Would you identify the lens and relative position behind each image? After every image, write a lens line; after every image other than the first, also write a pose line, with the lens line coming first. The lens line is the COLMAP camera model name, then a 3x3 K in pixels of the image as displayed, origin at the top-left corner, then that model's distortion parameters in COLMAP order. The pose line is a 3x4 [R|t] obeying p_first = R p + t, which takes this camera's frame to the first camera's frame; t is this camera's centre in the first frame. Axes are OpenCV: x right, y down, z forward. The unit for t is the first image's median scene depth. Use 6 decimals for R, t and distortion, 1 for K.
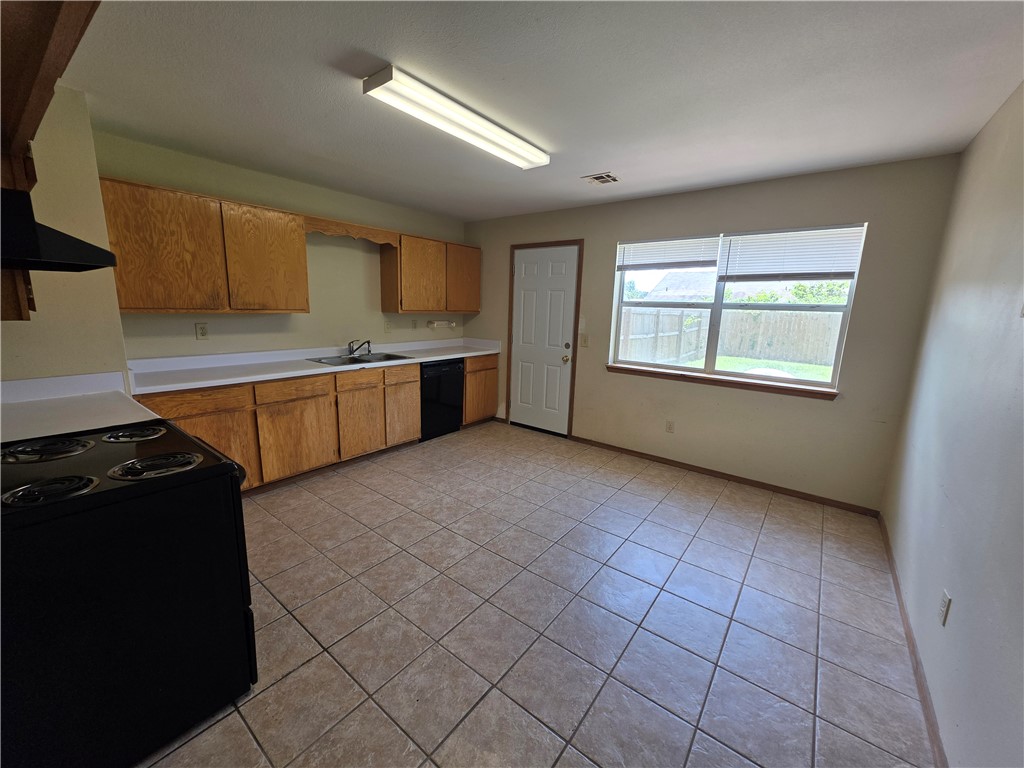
lens RADIAL K [[410.1, 0, 511.8], [0, 410.1, 383.3], [0, 0, 1]] dist [0.002852, 0.000430]
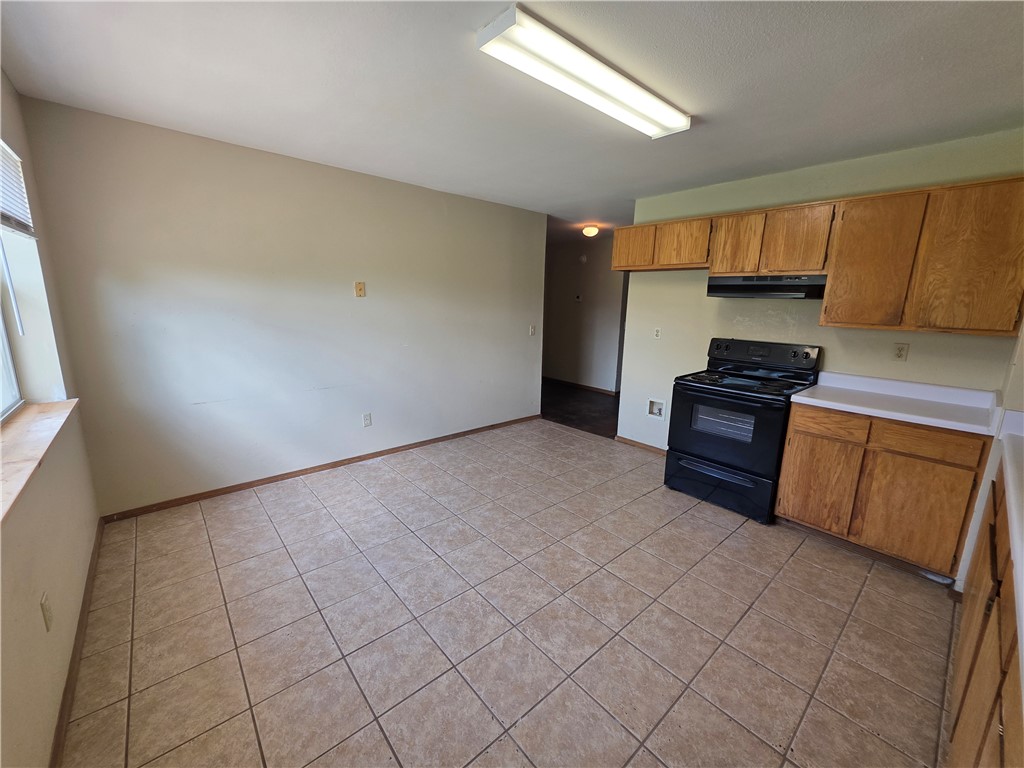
lens RADIAL K [[410.1, 0, 507.6], [0, 410.1, 384.3], [0, 0, 1]] dist [0.002852, 0.000430]
pose [[-0.978508, -0.091157, 0.184968, -0.094030], [-0.013368, 0.923141, 0.384229, -0.321574], [-0.205777, 0.373499, -0.904519, 1.644208]]
